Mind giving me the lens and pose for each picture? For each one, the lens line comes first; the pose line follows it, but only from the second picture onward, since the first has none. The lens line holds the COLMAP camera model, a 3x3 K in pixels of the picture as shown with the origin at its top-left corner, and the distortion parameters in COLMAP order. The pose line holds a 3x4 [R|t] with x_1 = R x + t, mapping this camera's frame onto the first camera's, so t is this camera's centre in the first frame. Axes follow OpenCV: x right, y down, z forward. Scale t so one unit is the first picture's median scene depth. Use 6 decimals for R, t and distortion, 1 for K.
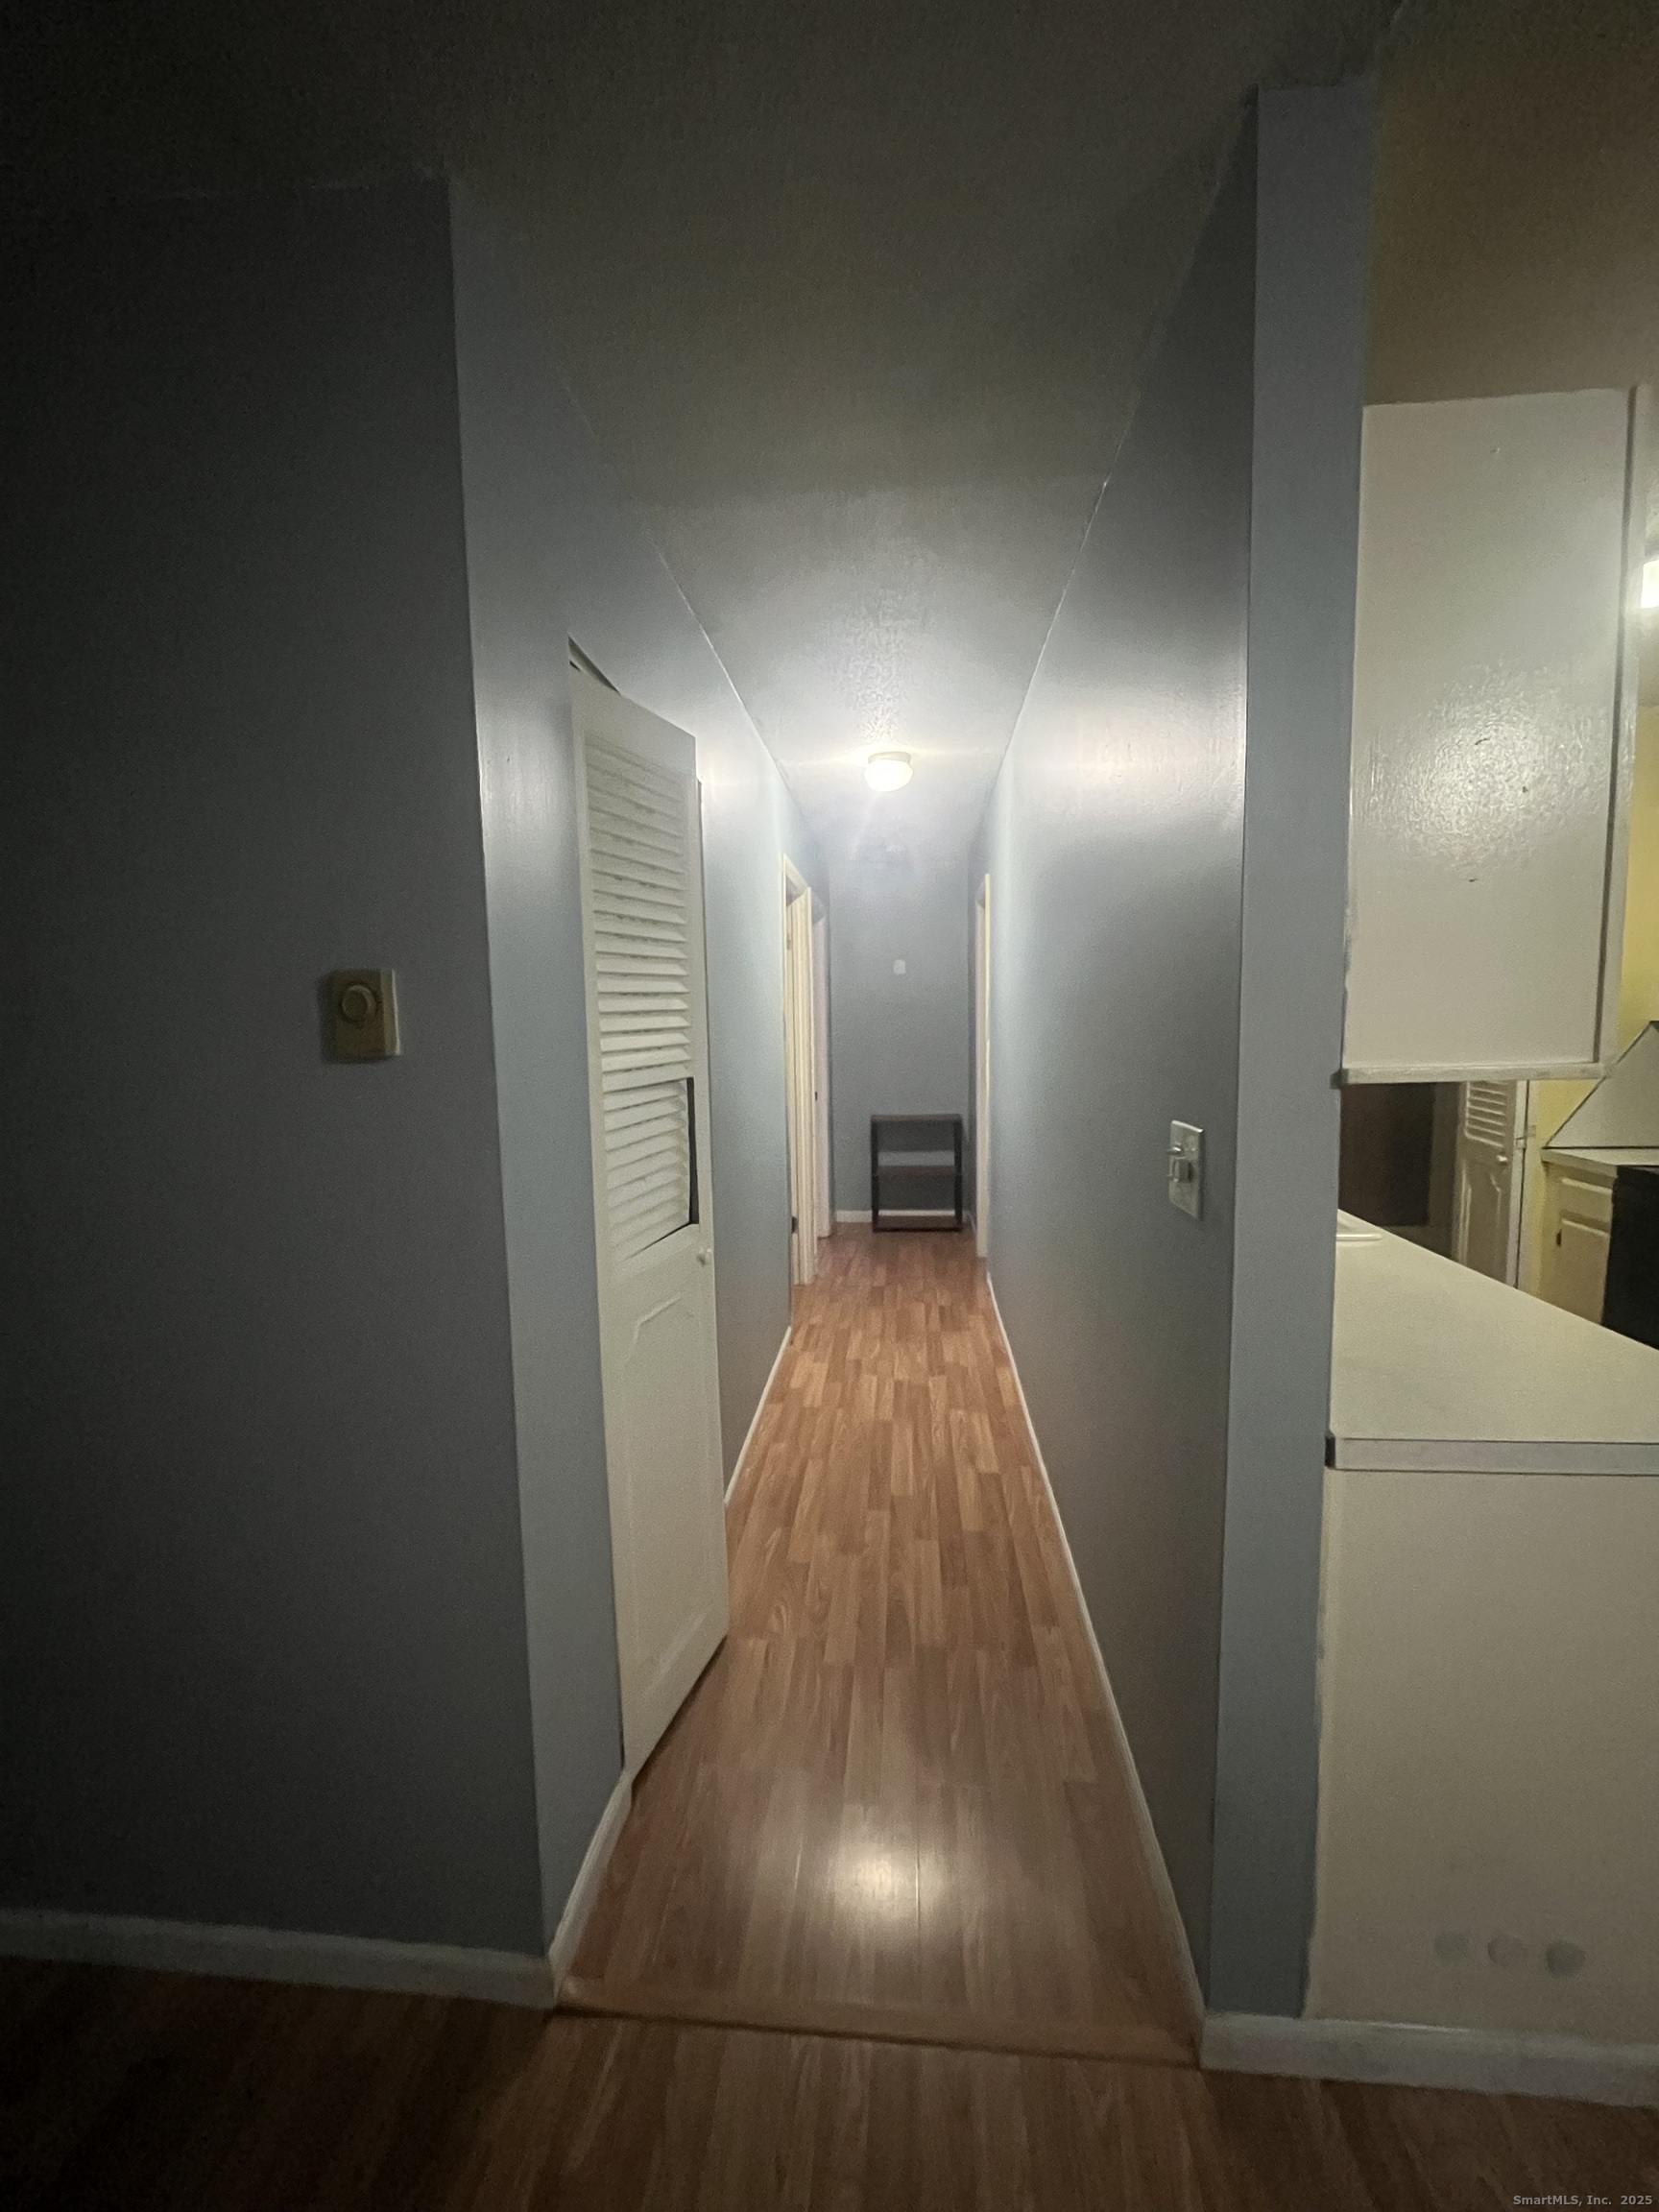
lens RADIAL K [[889.6, 0, 829.5], [0, 889.6, 1106.0], [0, 0, 1]] dist [0.001247, 0.000060]
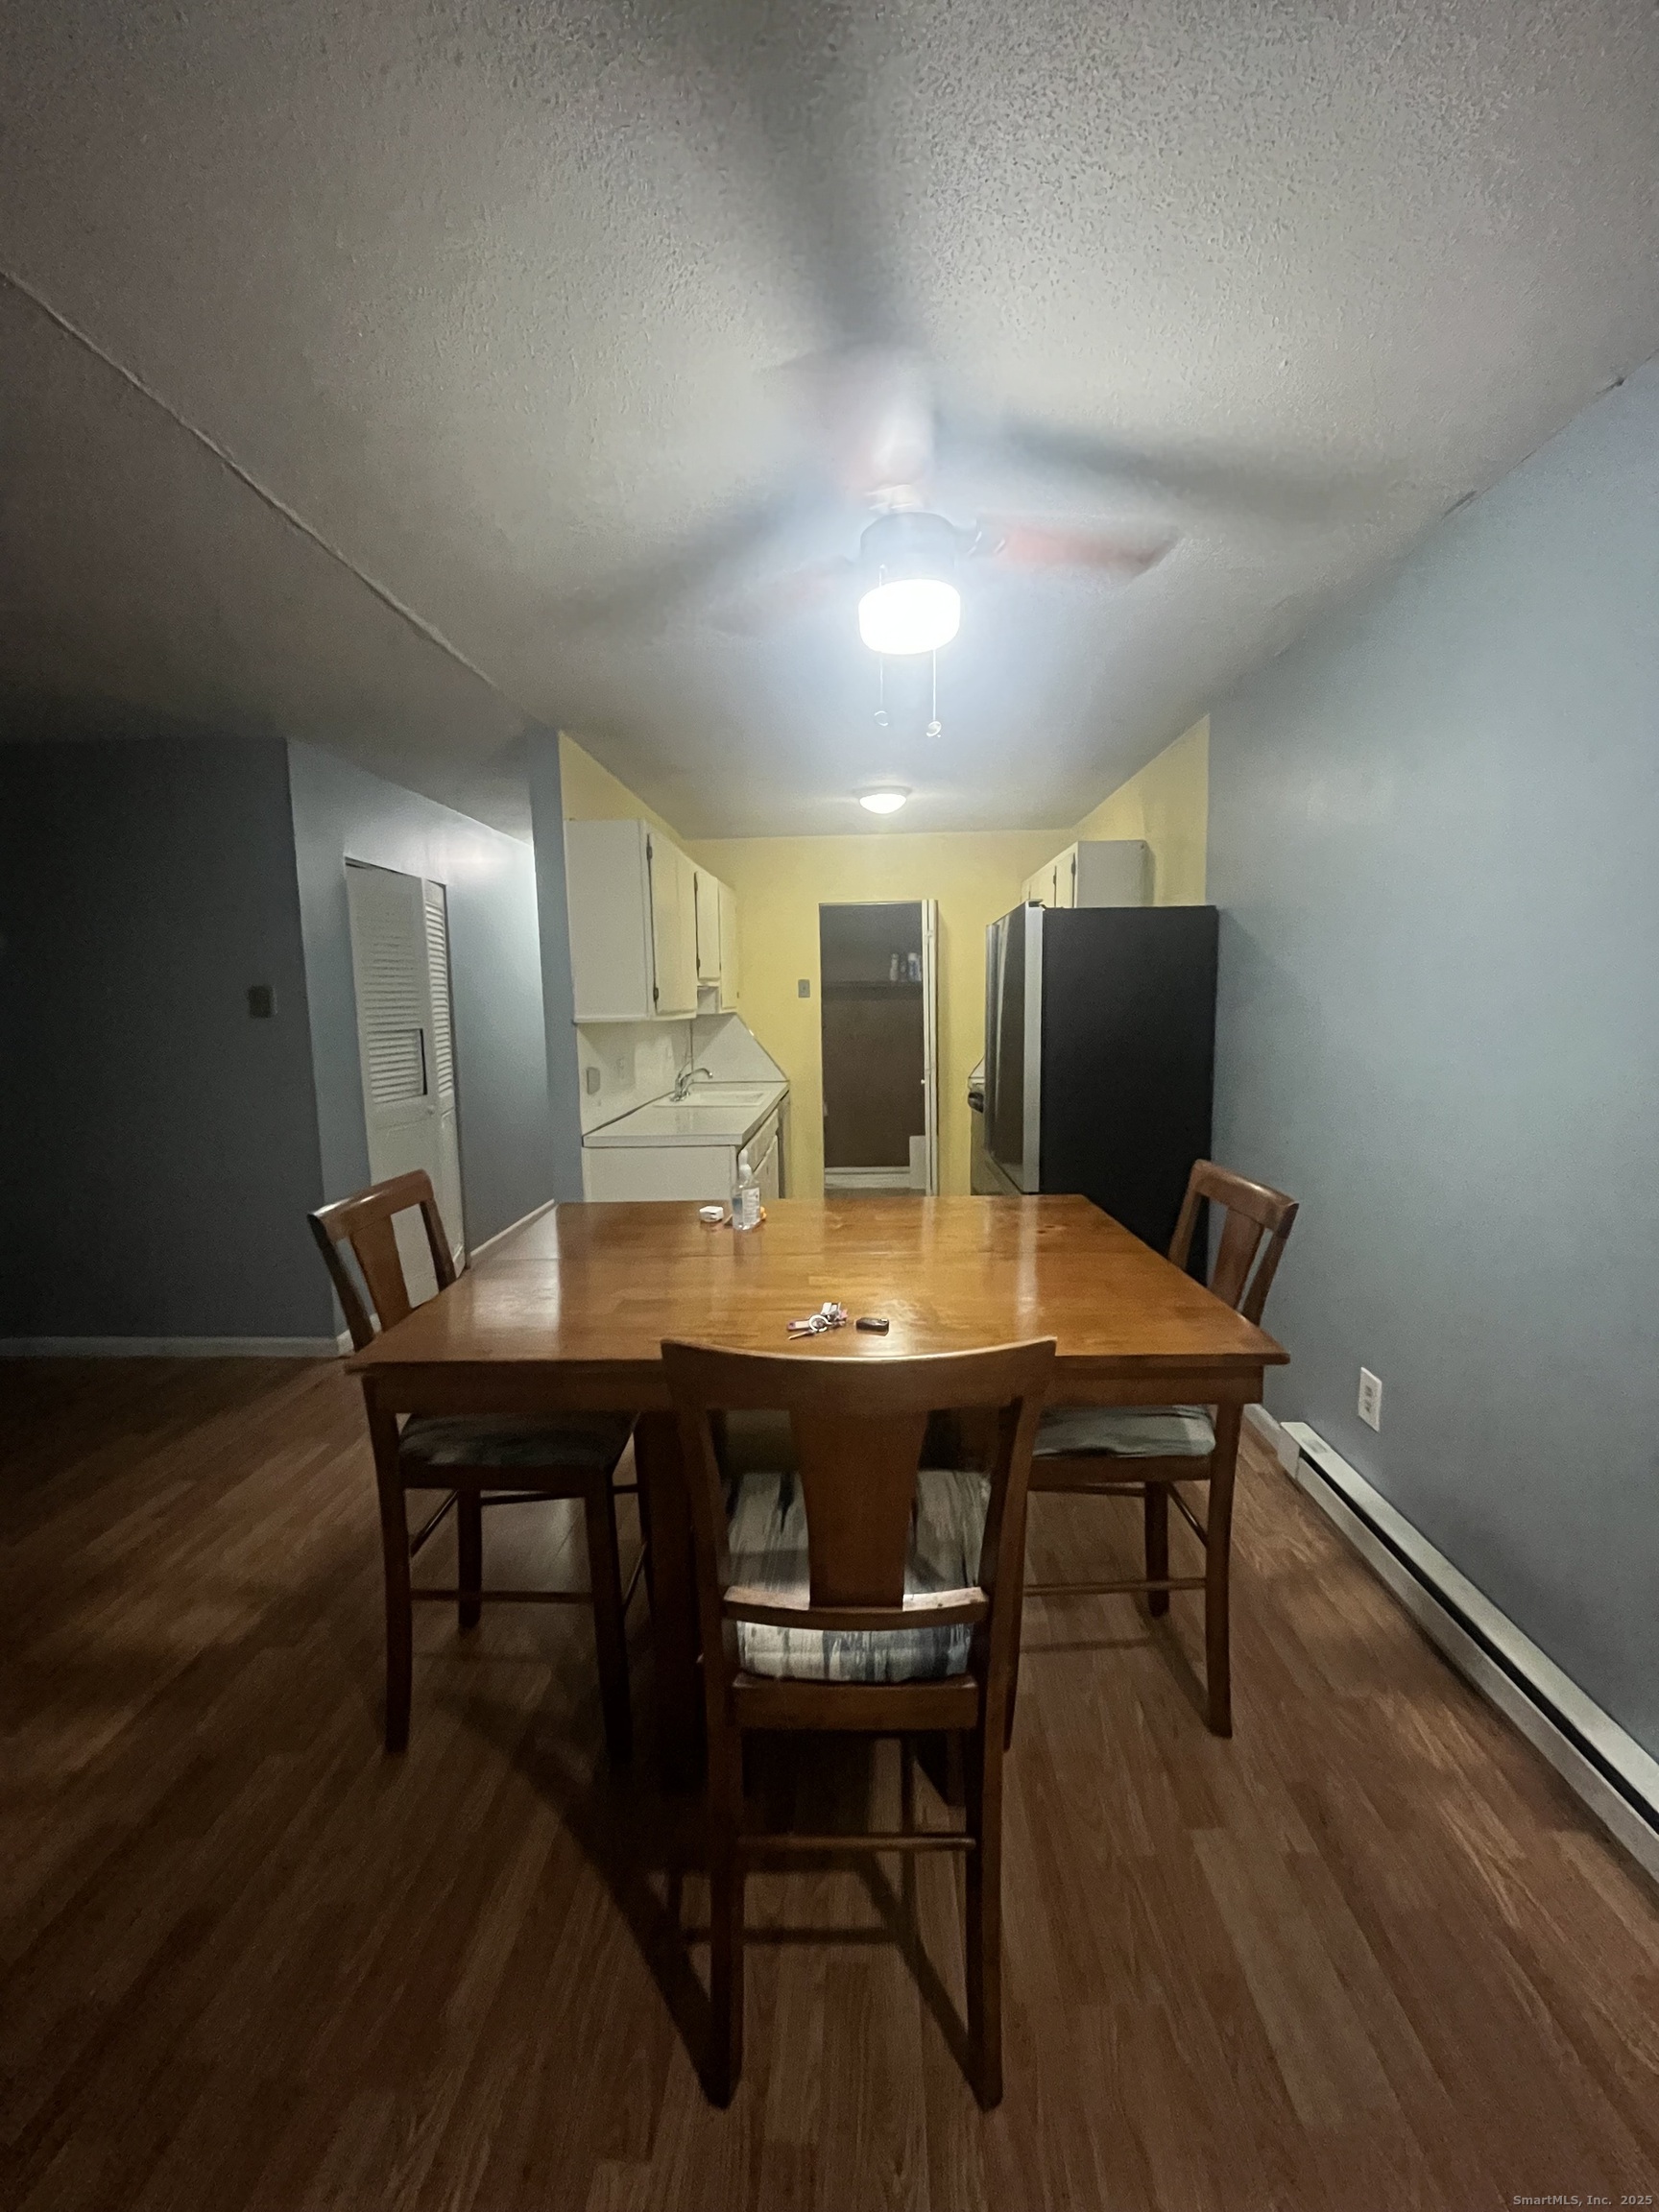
lens RADIAL K [[887.9, 0, 829.5], [0, 887.9, 1106.0], [0, 0, 1]] dist [-0.000127, -0.000079]
pose [[0.998828, -0.006460, 0.047972, 1.255895], [0.005741, 0.999869, 0.015110, 0.221716], [-0.048064, -0.014817, 0.998734, -2.126995]]
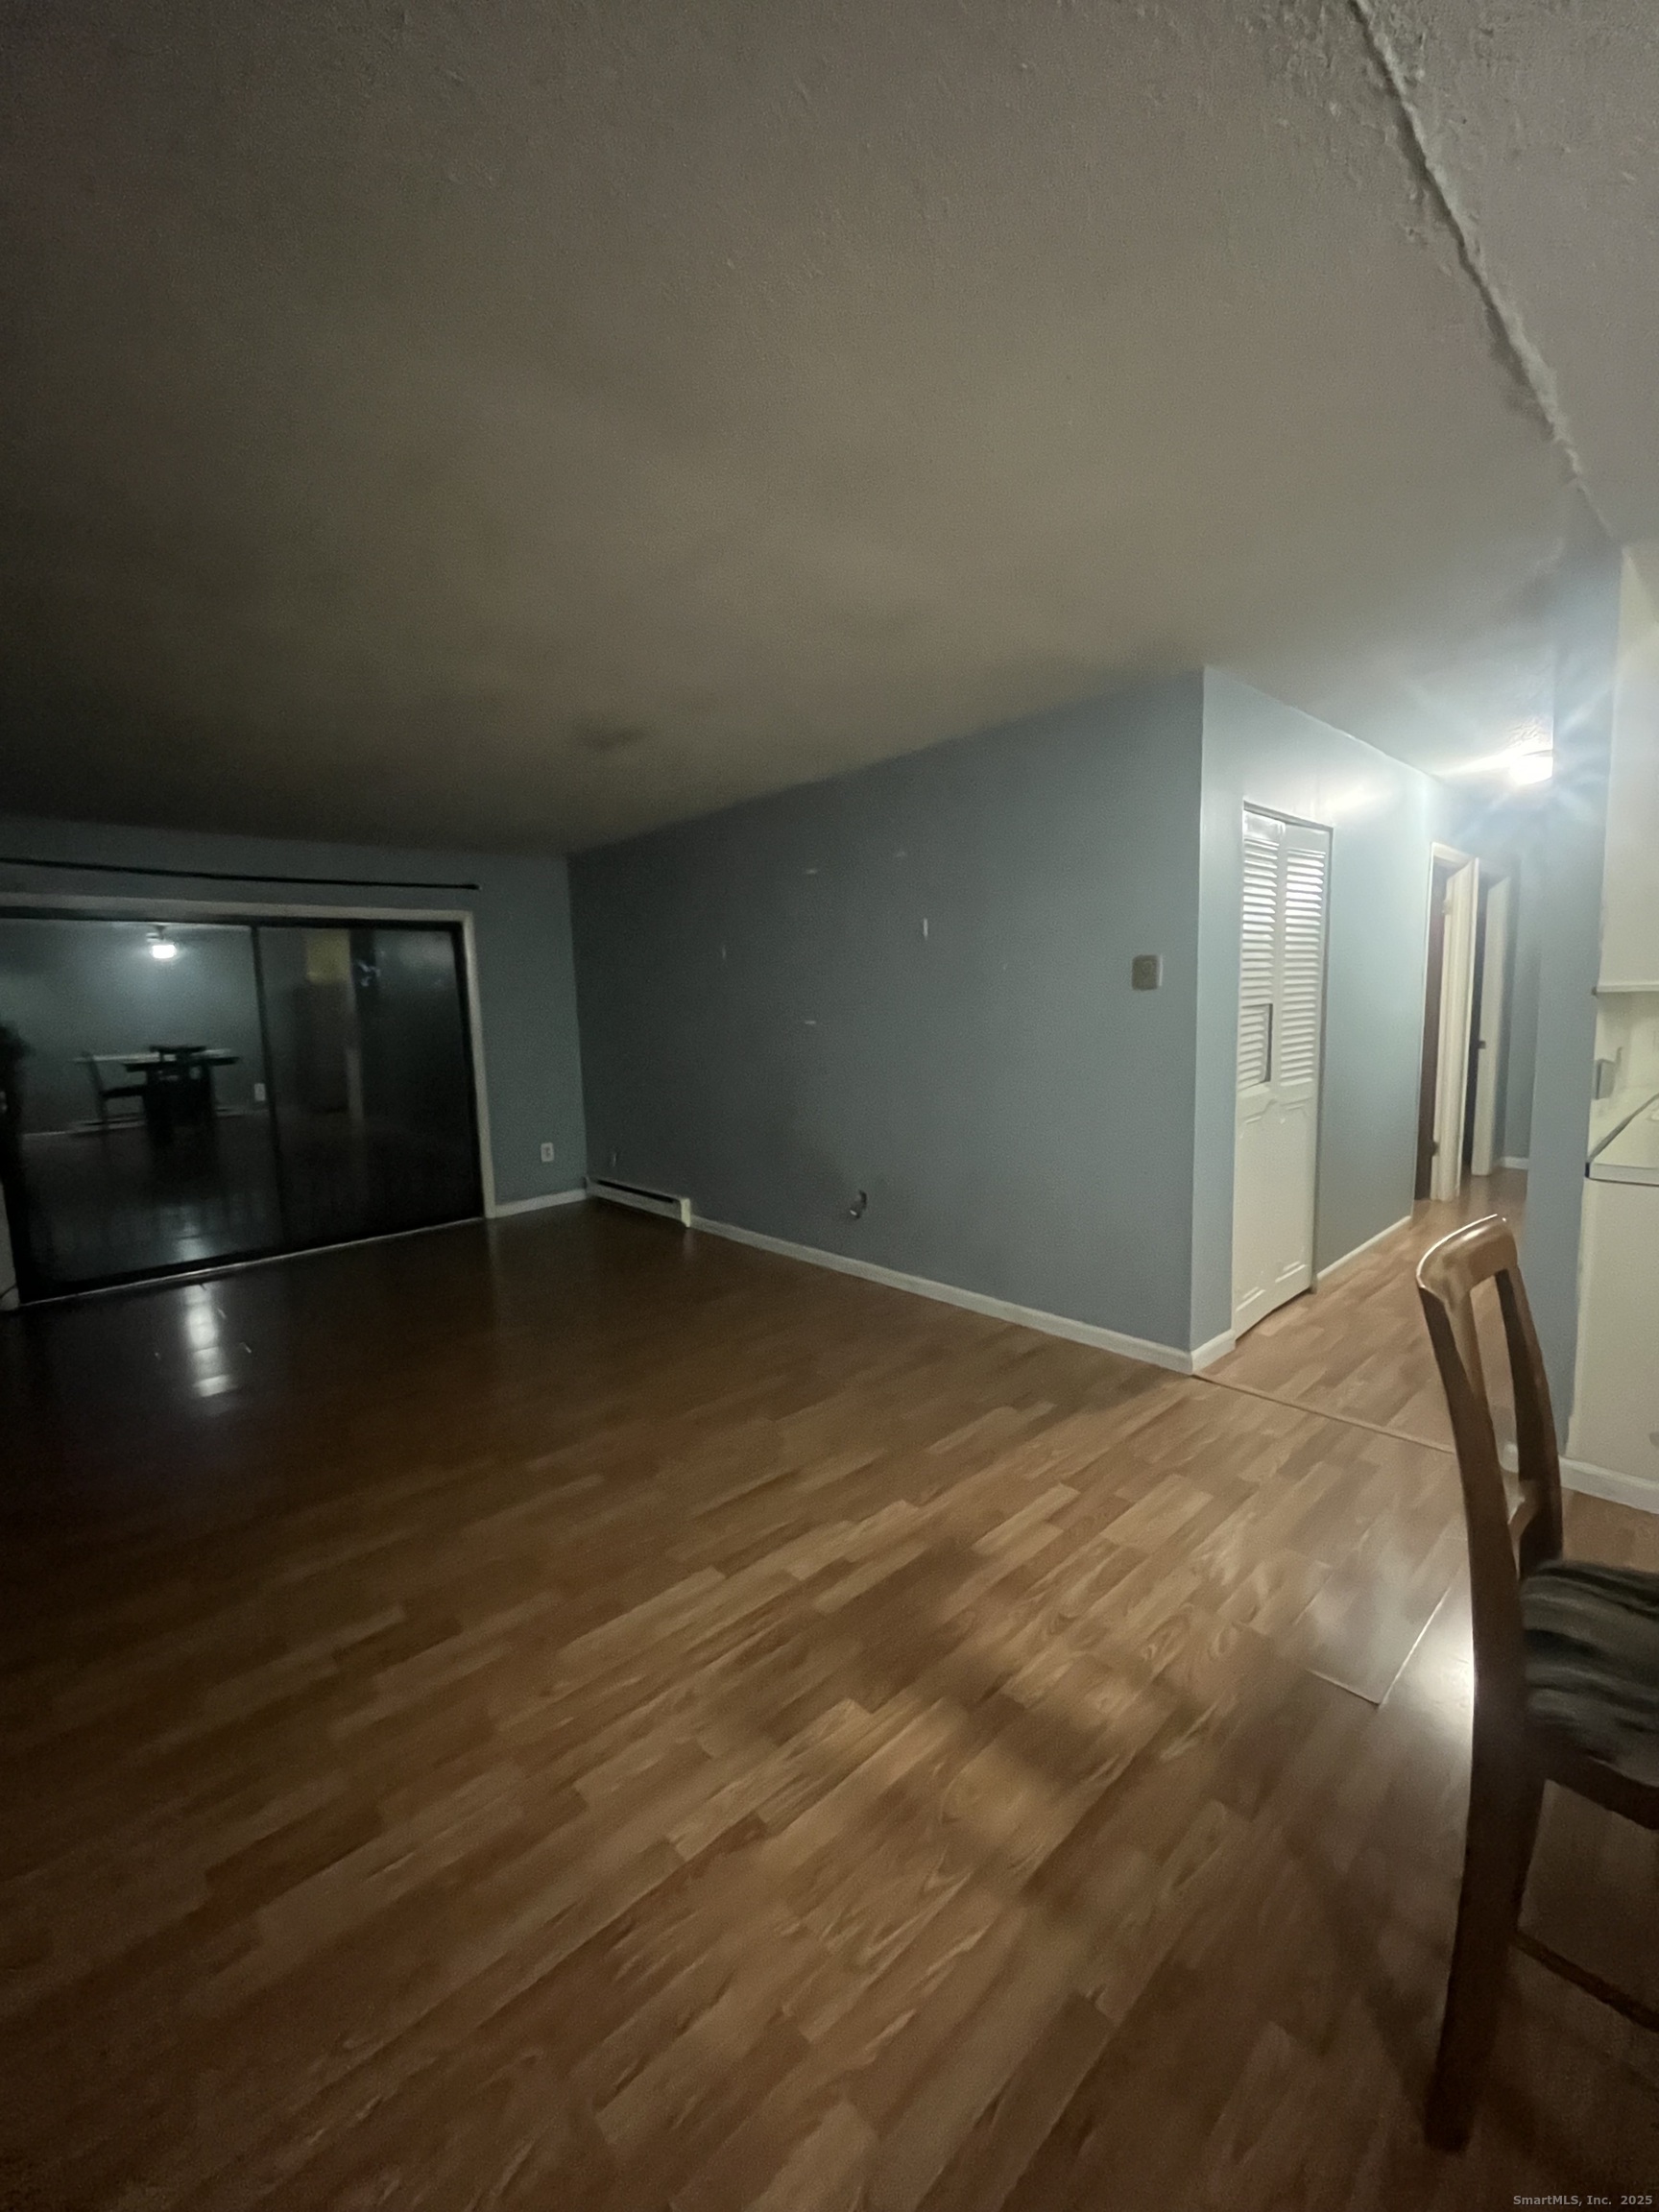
lens RADIAL K [[889.6, 0, 829.5], [0, 889.6, 1106.0], [0, 0, 1]] dist [0.001247, 0.000060]
pose [[0.740162, 0.075228, -0.668208, 0.624641], [-0.049189, 0.997117, 0.057772, 0.202977], [0.670627, -0.009892, 0.741728, -1.731822]]
